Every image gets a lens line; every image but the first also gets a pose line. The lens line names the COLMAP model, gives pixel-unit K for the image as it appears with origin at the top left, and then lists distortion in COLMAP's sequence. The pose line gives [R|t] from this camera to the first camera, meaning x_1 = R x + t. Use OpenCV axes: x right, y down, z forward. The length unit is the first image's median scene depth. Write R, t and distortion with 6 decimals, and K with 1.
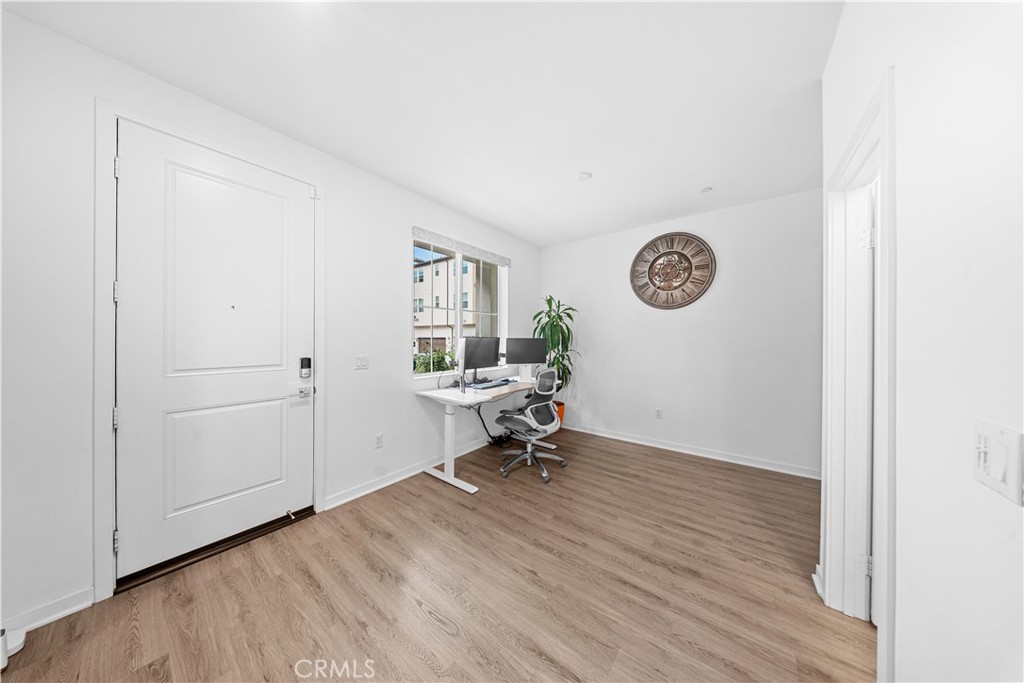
lens RADIAL K [[302.1, 0, 511.8], [0, 302.1, 336.3], [0, 0, 1]] dist [-0.000063, -0.000080]
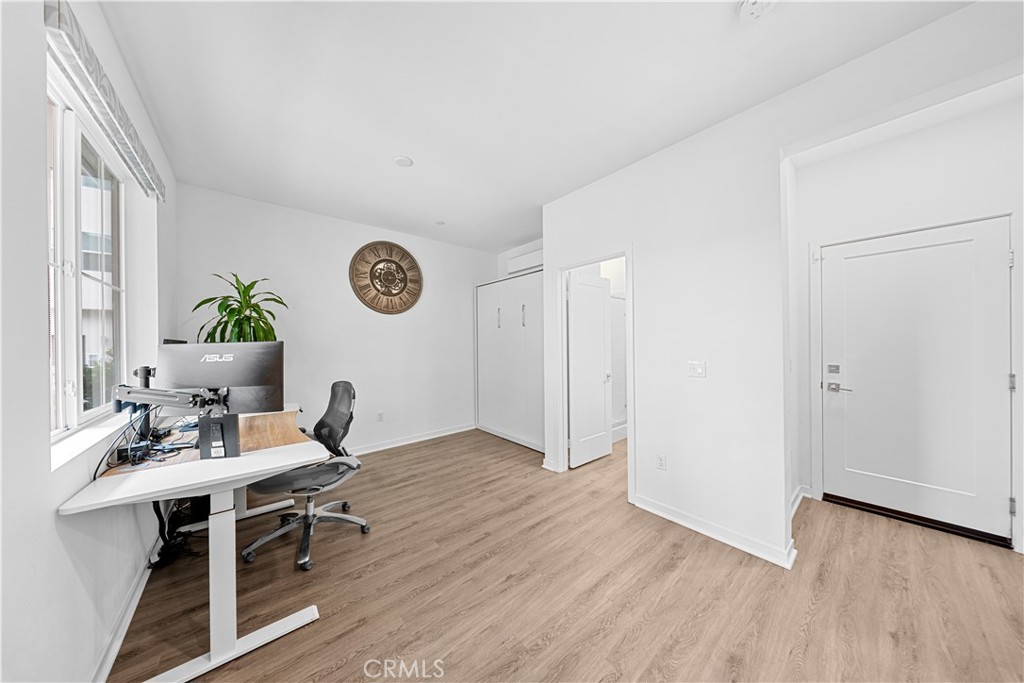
lens RADIAL K [[302.1, 0, 511.8], [0, 302.1, 336.3], [0, 0, 1]] dist [-0.000063, -0.000080]
pose [[0.216343, 0.011756, 0.976247, -0.591209], [0.002020, 0.999920, -0.012488, 0.002710], [-0.976315, 0.004674, 0.216302, 0.507435]]
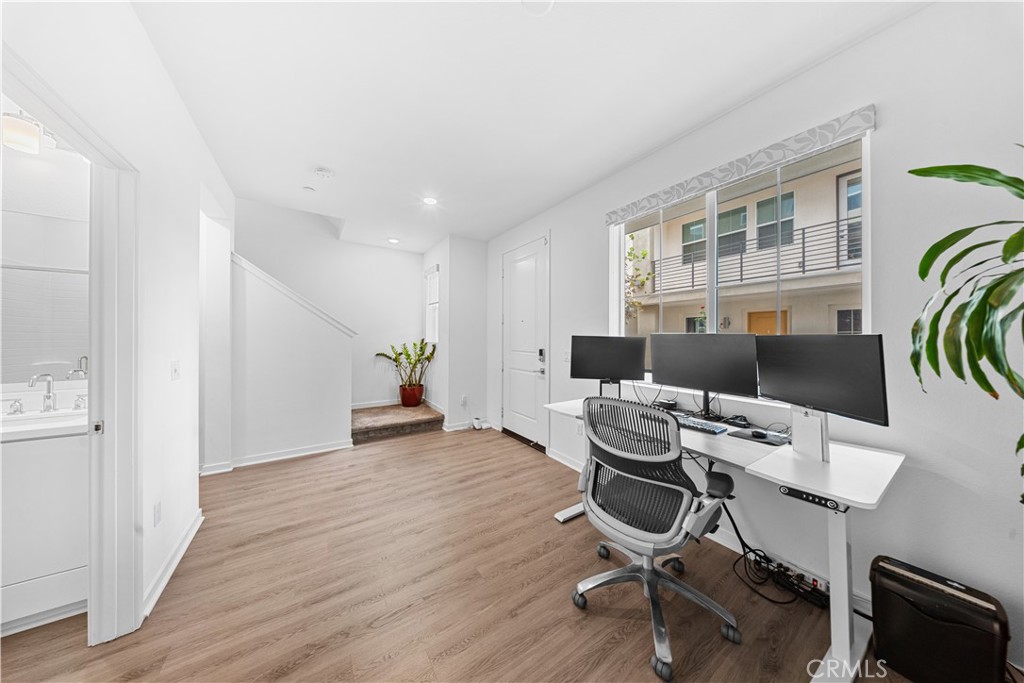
lens RADIAL K [[310.2, 0, 509.8], [0, 310.2, 337.4], [0, 0, 1]] dist [-0.000408, -0.000045]
pose [[-0.339556, -0.001235, -0.940585, 0.718276], [0.001933, 0.999996, -0.002010, 0.012295], [0.940584, -0.002501, -0.339552, 1.145901]]
